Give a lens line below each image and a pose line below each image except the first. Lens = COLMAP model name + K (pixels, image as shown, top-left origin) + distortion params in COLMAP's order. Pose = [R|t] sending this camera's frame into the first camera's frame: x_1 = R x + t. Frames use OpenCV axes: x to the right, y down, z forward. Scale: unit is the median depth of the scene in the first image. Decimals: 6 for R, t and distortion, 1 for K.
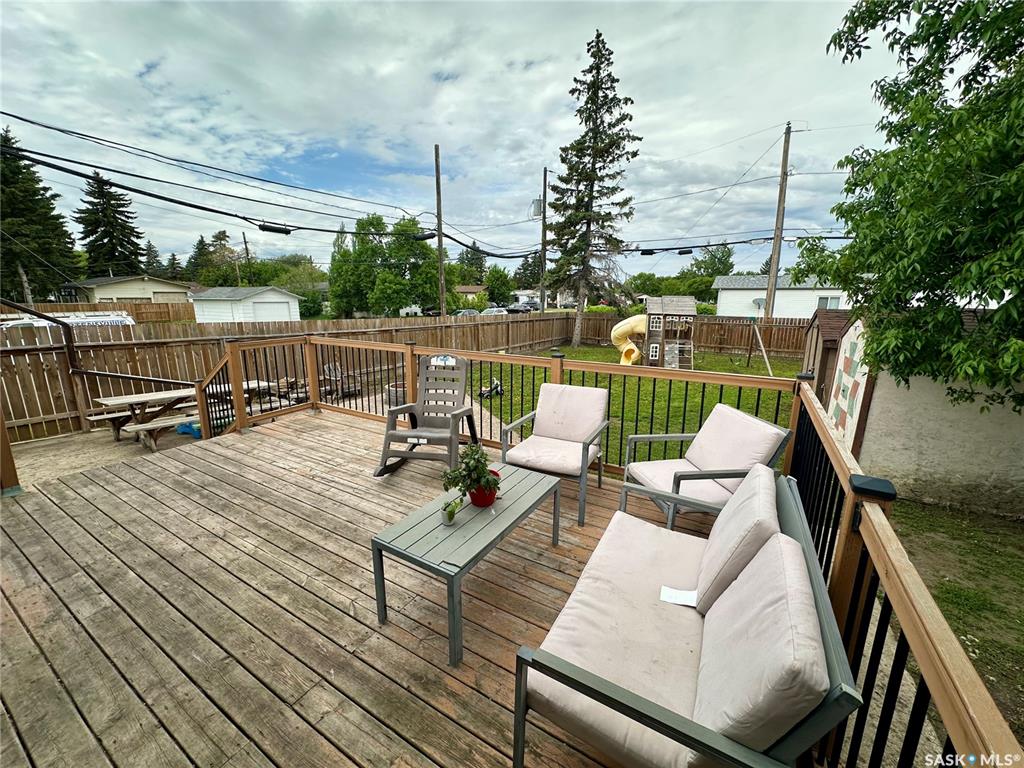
lens RADIAL K [[409.0, 0, 510.8], [0, 409.0, 386.9], [0, 0, 1]] dist [-0.003473, 0.000648]
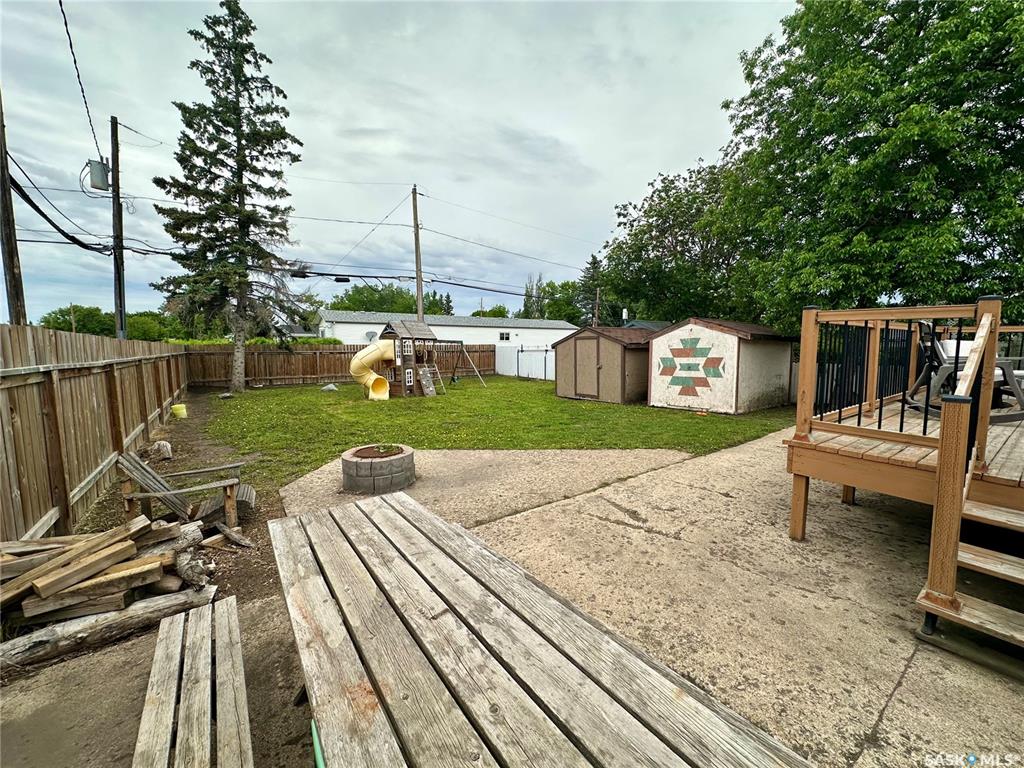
lens RADIAL K [[409.0, 0, 512.9], [0, 409.0, 387.2], [0, 0, 1]] dist [-0.003473, 0.000648]
pose [[0.396760, -0.105307, 0.911862, -0.347744], [0.199562, 0.979532, 0.026291, -0.033393], [-0.895967, 0.171542, 0.409655, 0.328738]]
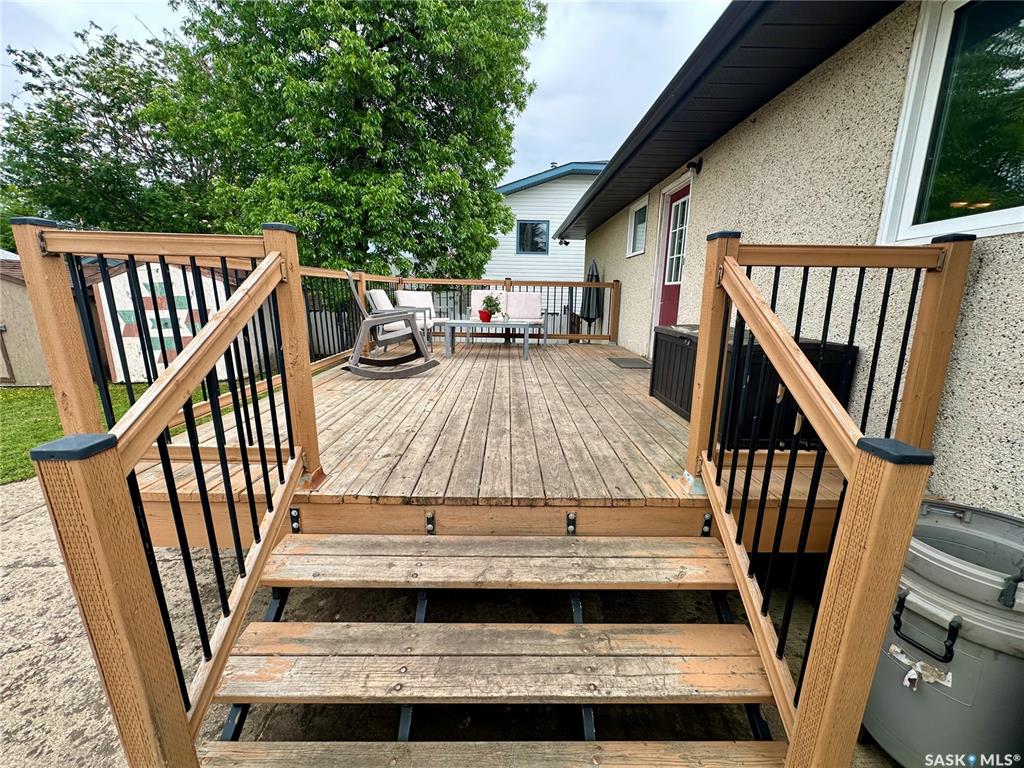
lens RADIAL K [[409.0, 0, 508.5], [0, 409.0, 387.5], [0, 0, 1]] dist [-0.003473, 0.000648]
pose [[-0.512720, -0.209618, 0.832573, -0.261366], [0.164301, 0.927859, 0.334789, -0.016986], [-0.842688, 0.308445, -0.441291, 0.246327]]
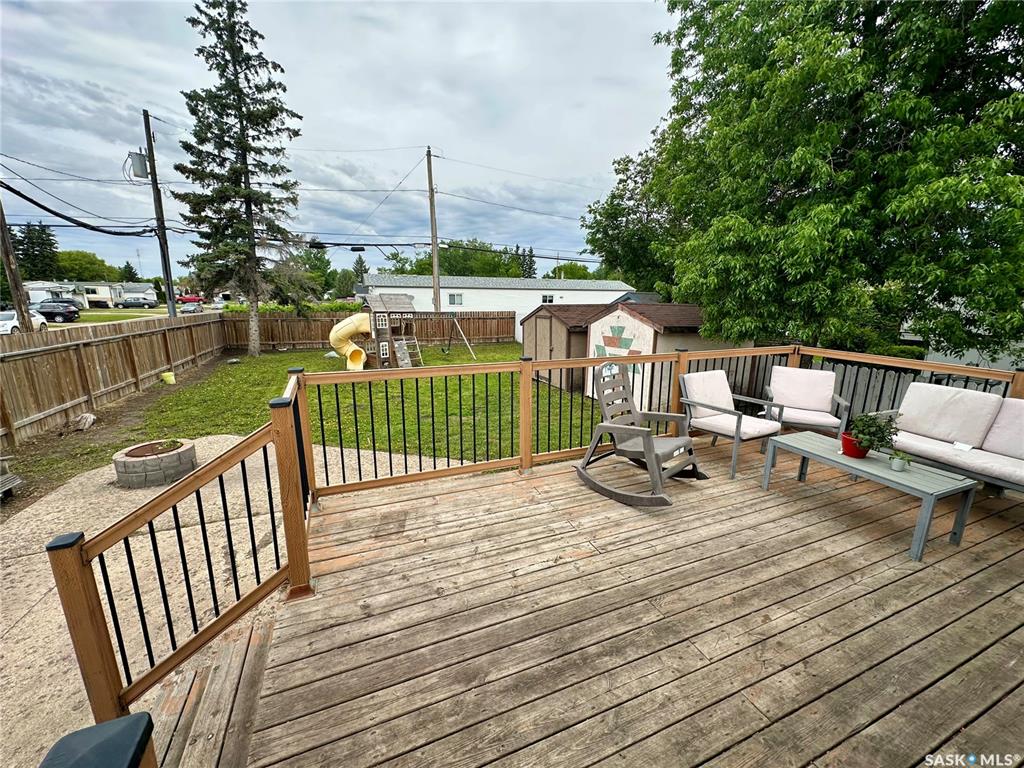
lens RADIAL K [[409.0, 0, 513.4], [0, 409.0, 387.5], [0, 0, 1]] dist [-0.003473, 0.000648]
pose [[0.596352, -0.176956, 0.782975, -0.210024], [0.168136, 0.981299, 0.093717, -0.030461], [-0.784917, 0.075758, 0.614952, 0.124793]]
